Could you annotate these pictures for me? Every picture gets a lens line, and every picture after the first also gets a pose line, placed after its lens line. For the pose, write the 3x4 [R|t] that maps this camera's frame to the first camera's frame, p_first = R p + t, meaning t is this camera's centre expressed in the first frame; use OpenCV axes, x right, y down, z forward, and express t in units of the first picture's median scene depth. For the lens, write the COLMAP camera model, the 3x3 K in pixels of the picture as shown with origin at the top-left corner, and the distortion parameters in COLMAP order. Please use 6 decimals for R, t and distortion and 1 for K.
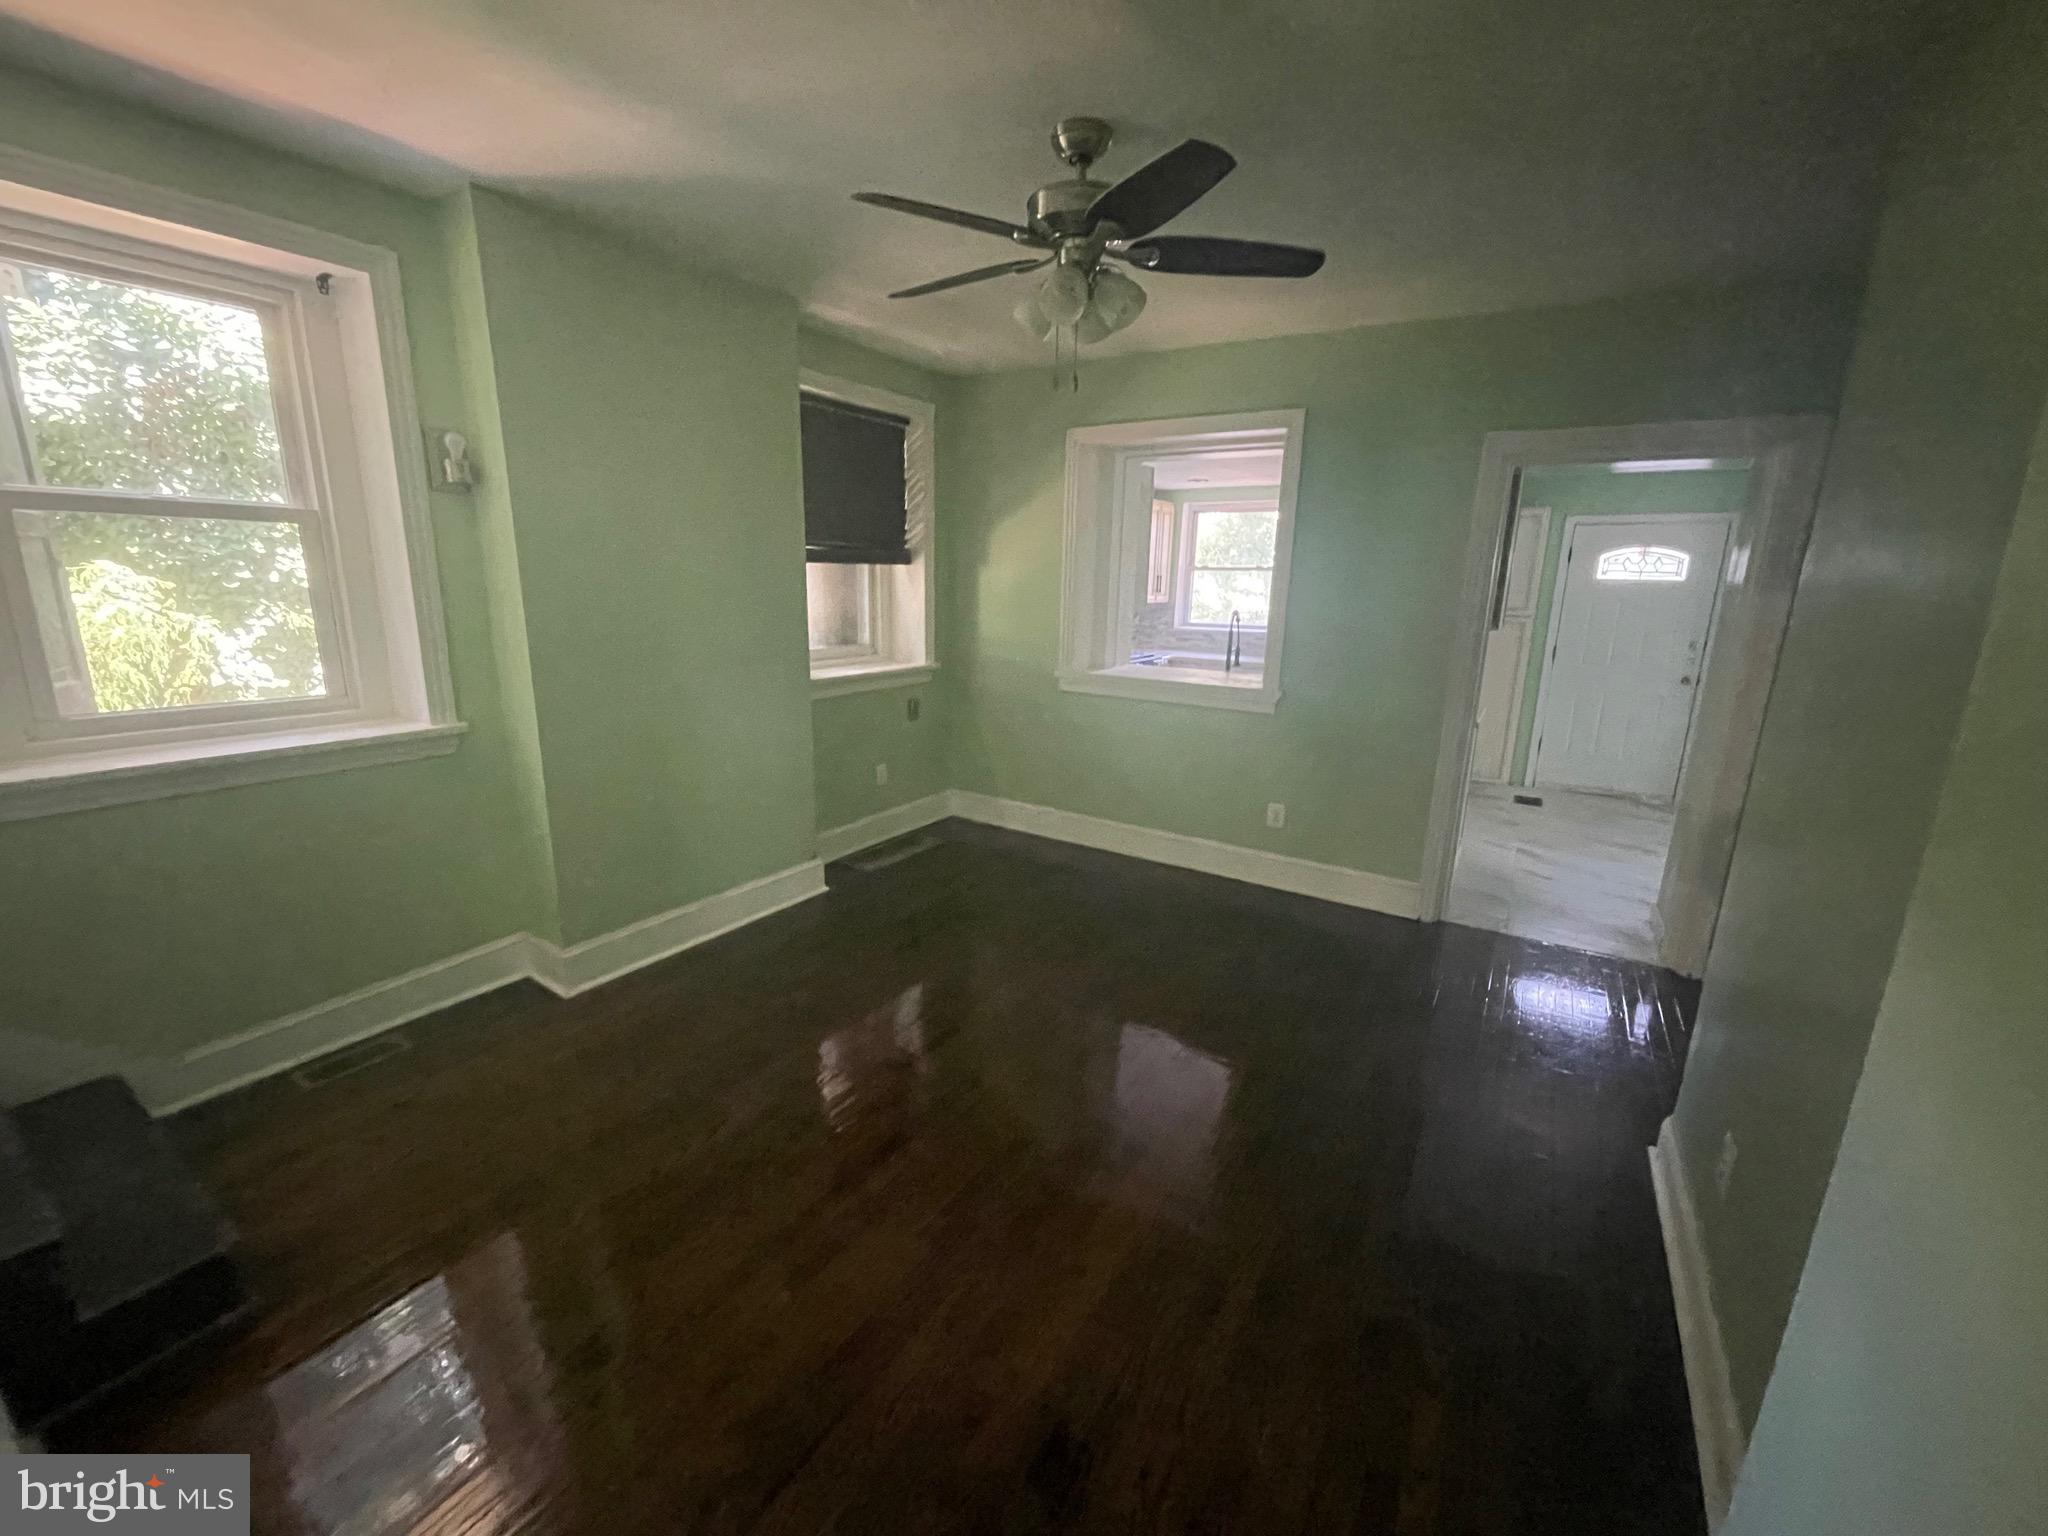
lens RADIAL K [[817.5, 0, 1017.4], [0, 817.5, 764.9], [0, 0, 1]] dist [-0.000994, -0.000033]
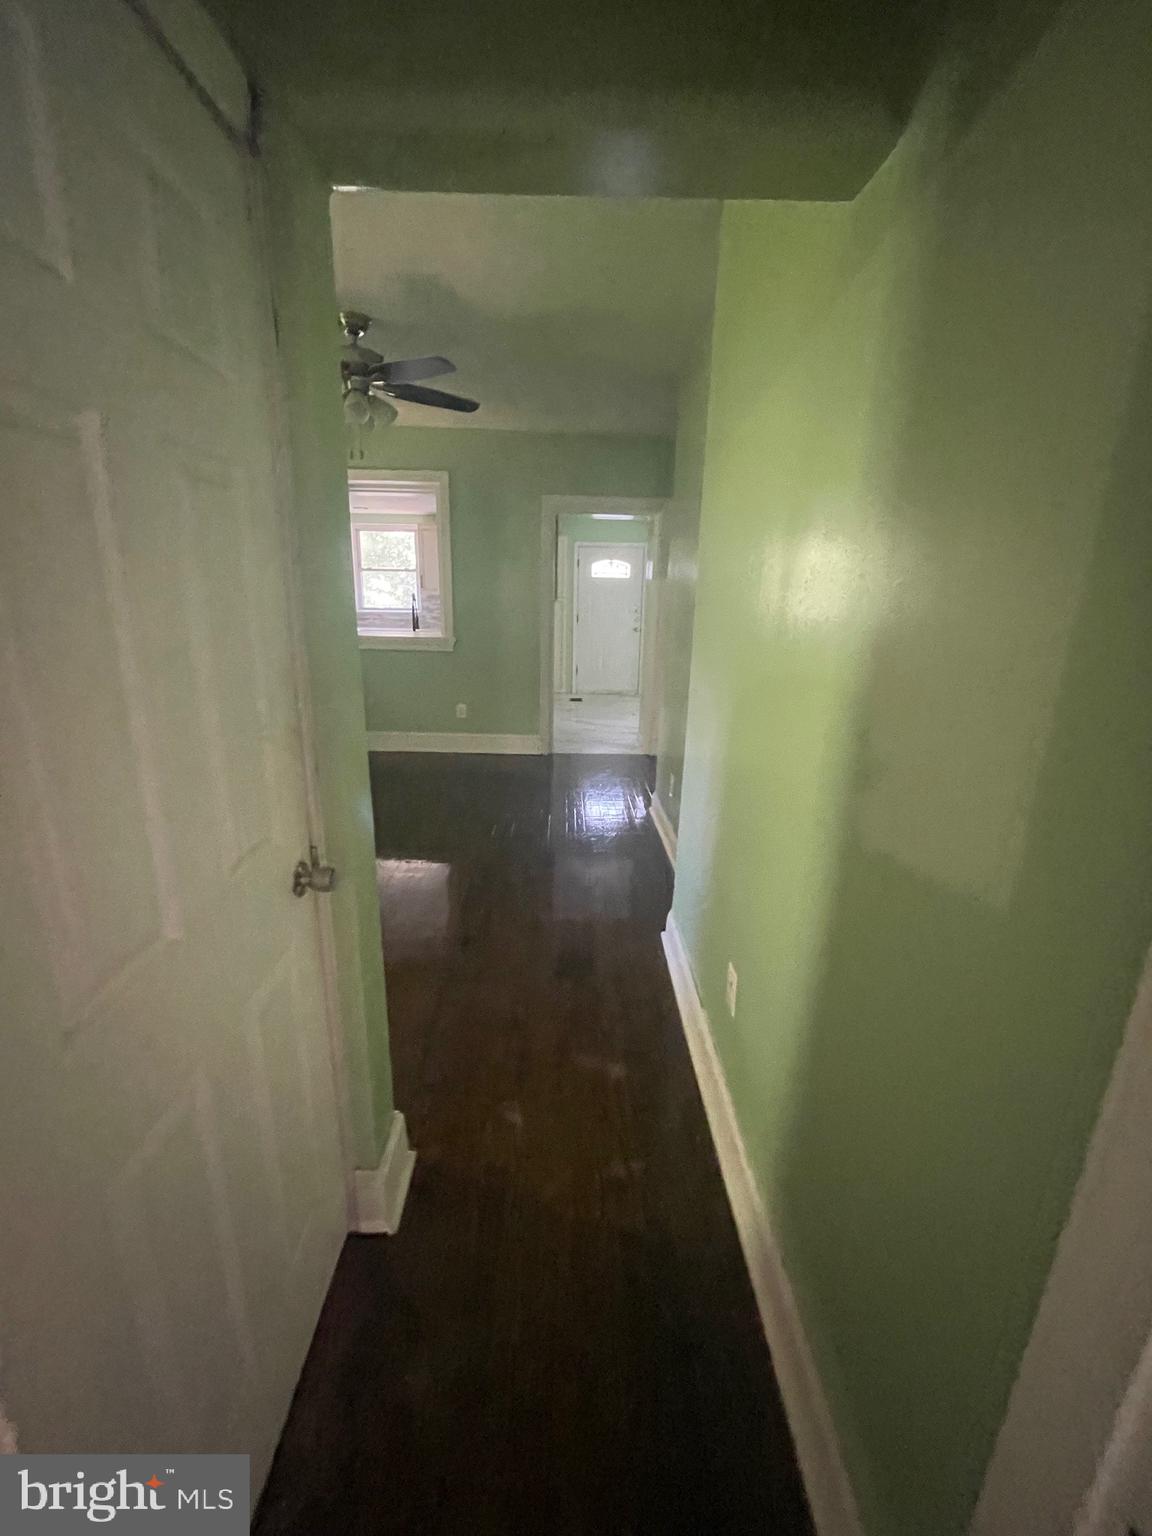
lens RADIAL K [[615.8, 0, 576.0], [0, 615.8, 768.0], [0, 0, 1]] dist [0.000516, -0.021578]
pose [[0.827982, -0.157399, 0.538211, -0.165449], [0.122421, 0.987384, 0.100427, 0.064261], [-0.547228, -0.017263, 0.836805, -0.184988]]
